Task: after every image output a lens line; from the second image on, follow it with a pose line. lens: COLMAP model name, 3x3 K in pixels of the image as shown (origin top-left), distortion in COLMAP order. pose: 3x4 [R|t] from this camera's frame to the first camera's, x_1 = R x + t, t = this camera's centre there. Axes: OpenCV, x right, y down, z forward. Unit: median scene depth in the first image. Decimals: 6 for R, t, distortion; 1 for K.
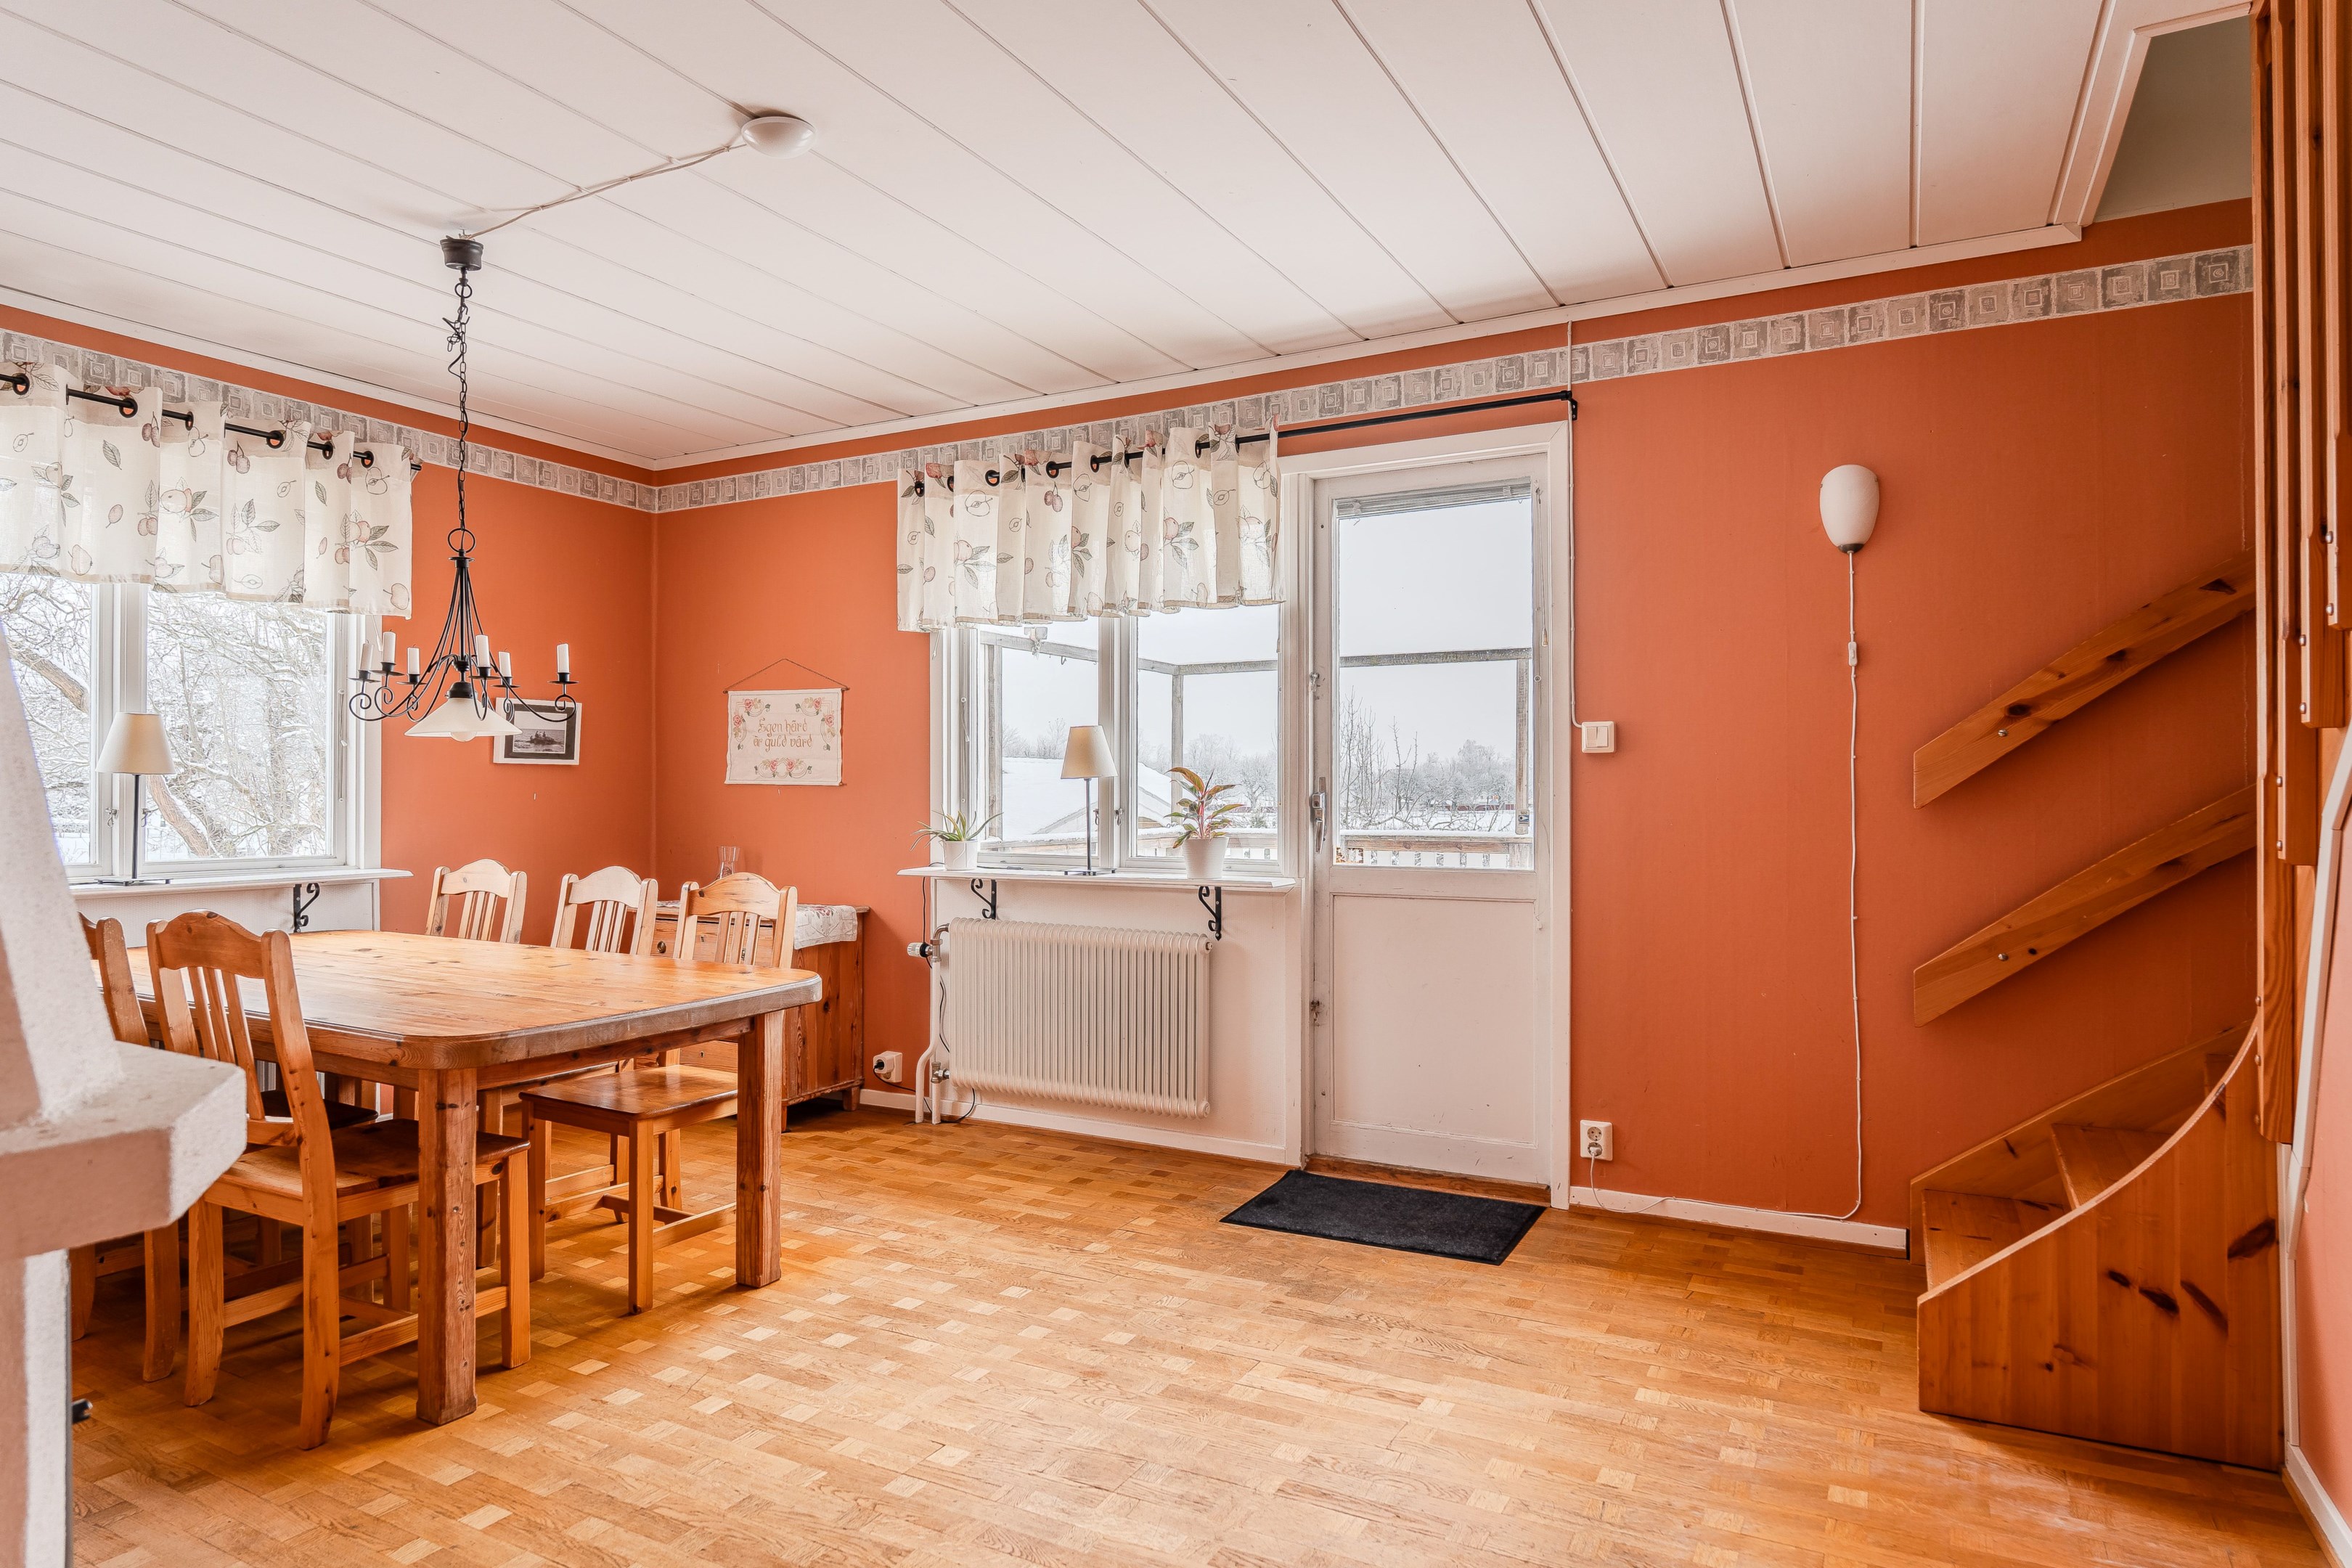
lens RADIAL K [[1302.8, 0, 1156.7], [0, 1302.8, 785.2], [0, 0, 1]] dist [-0.025481, 0.005044]
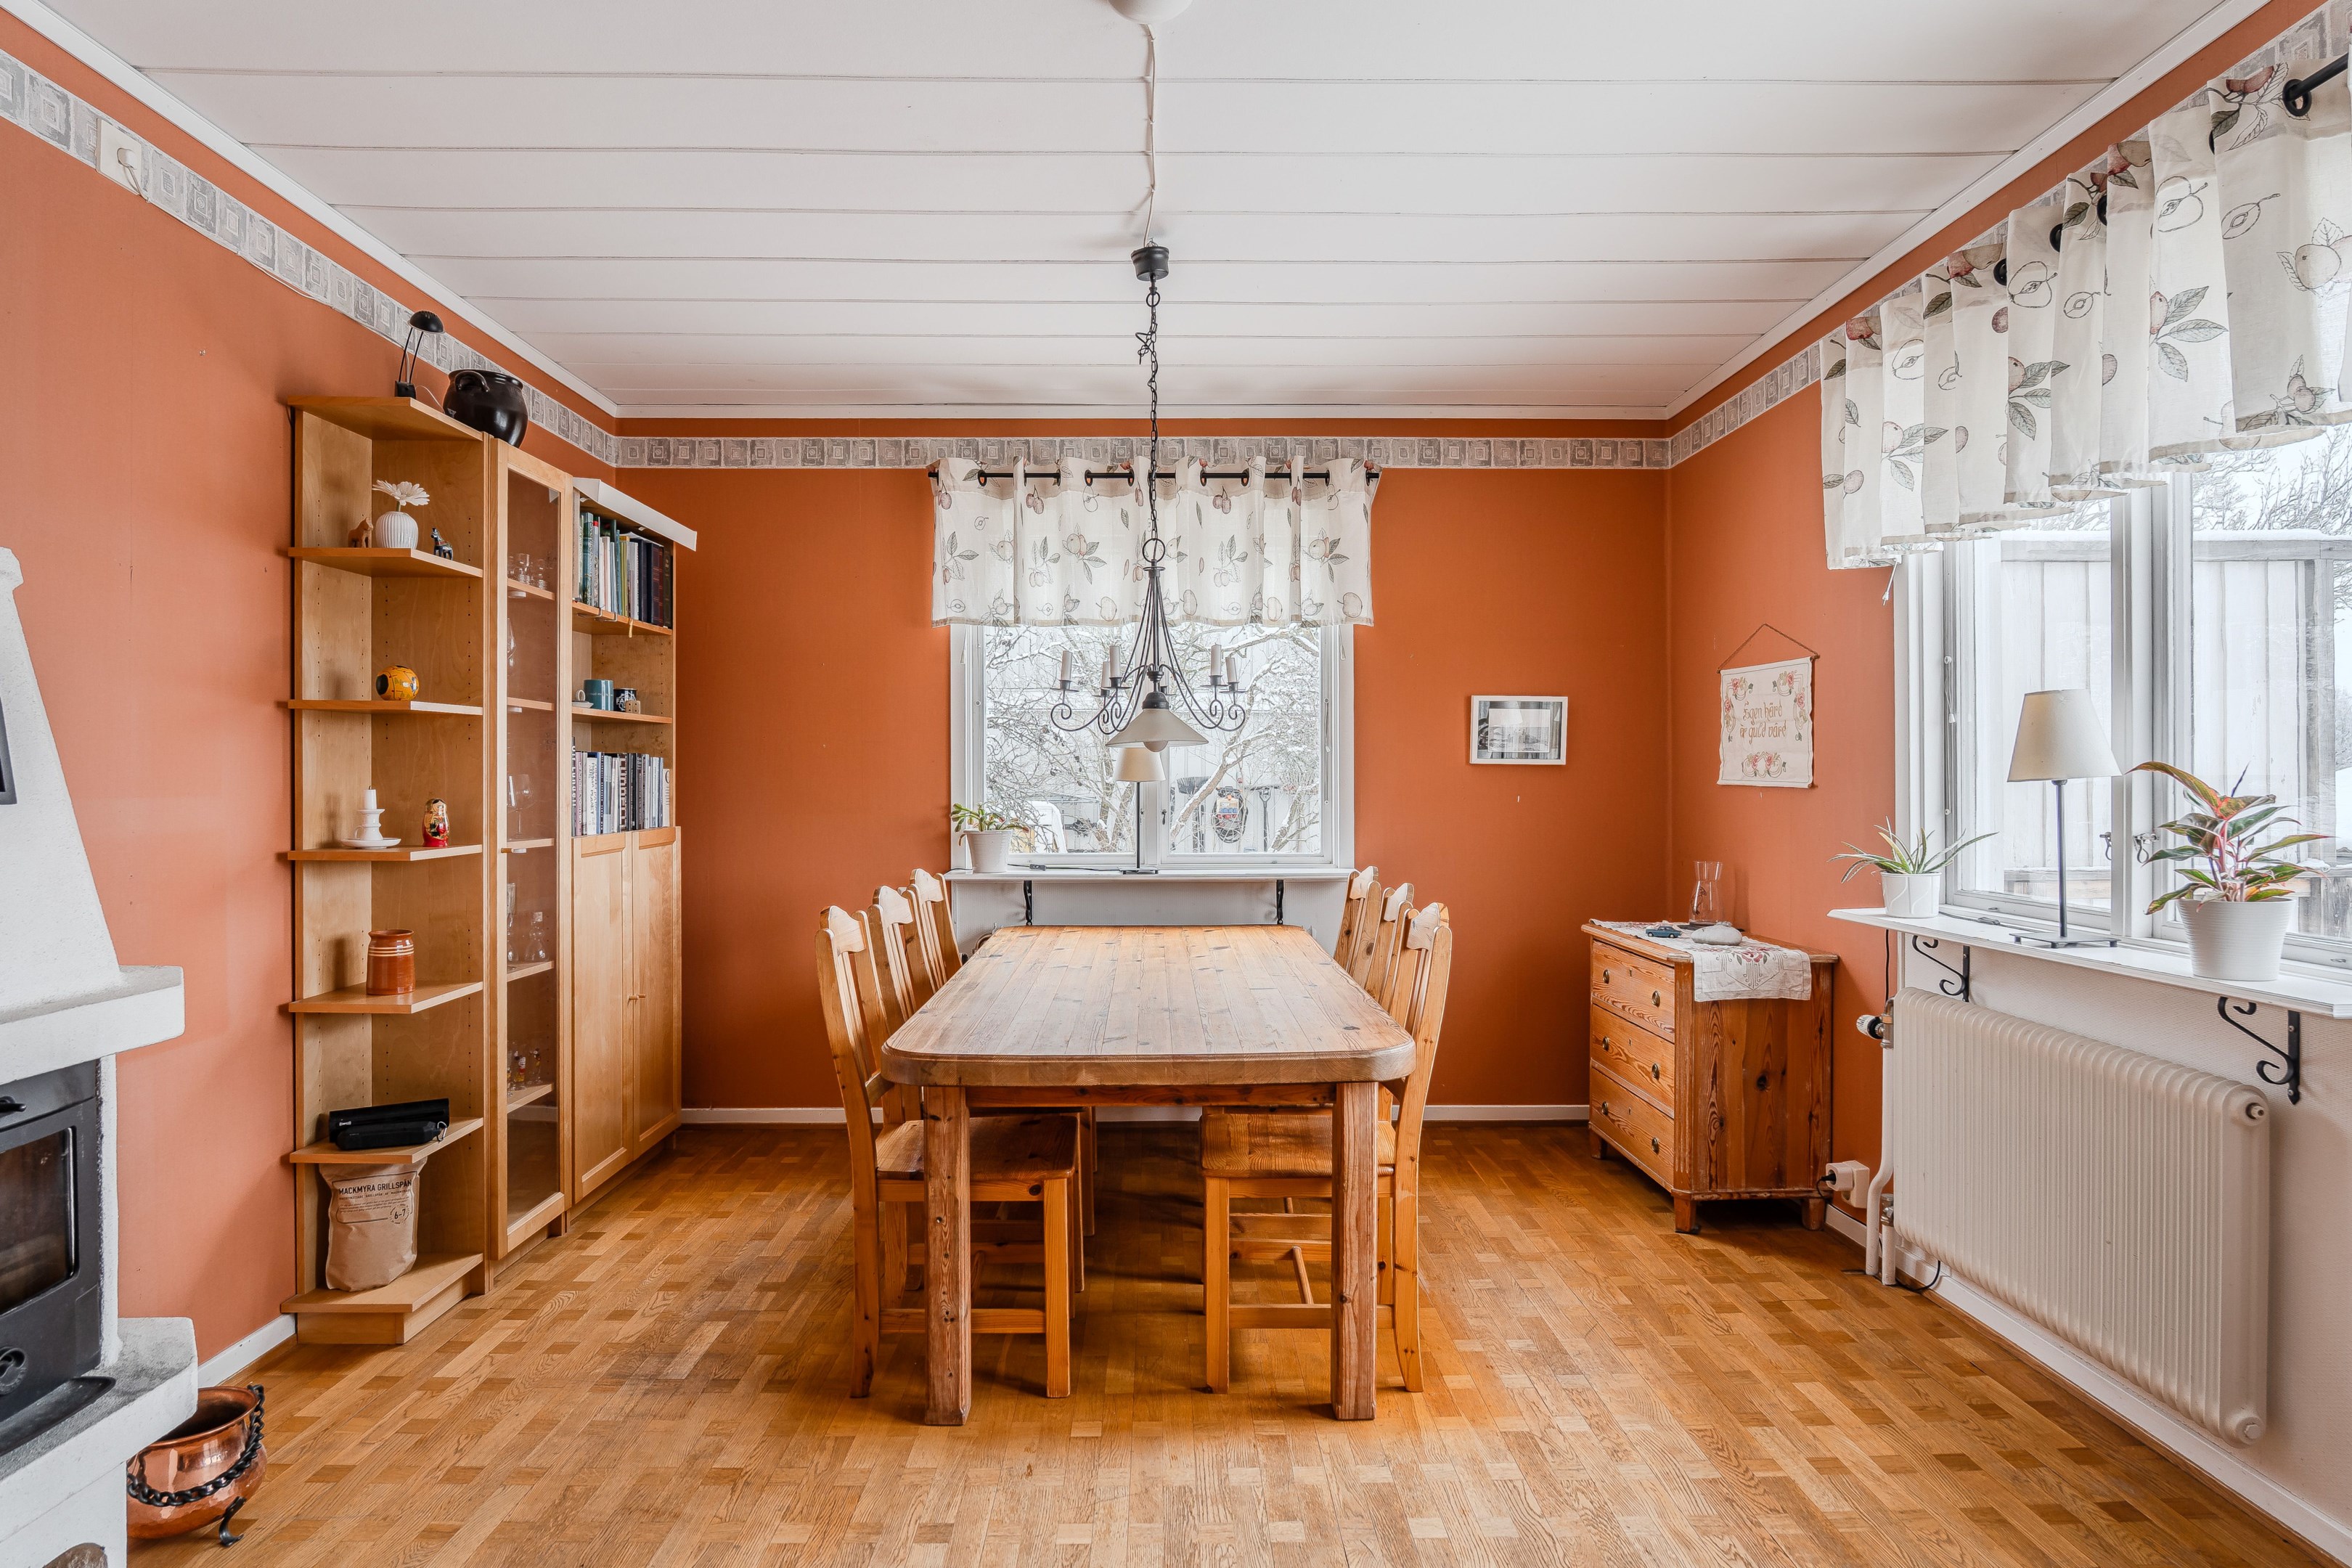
lens RADIAL K [[1302.8, 0, 1179.2], [0, 1302.8, 786.2], [0, 0, 1]] dist [-0.025481, 0.005044]
pose [[0.507549, 0.000211, -0.861623, 0.271218], [0.008835, 0.999946, 0.005449, -0.010226], [0.861578, -0.010379, 0.507520, 0.406743]]
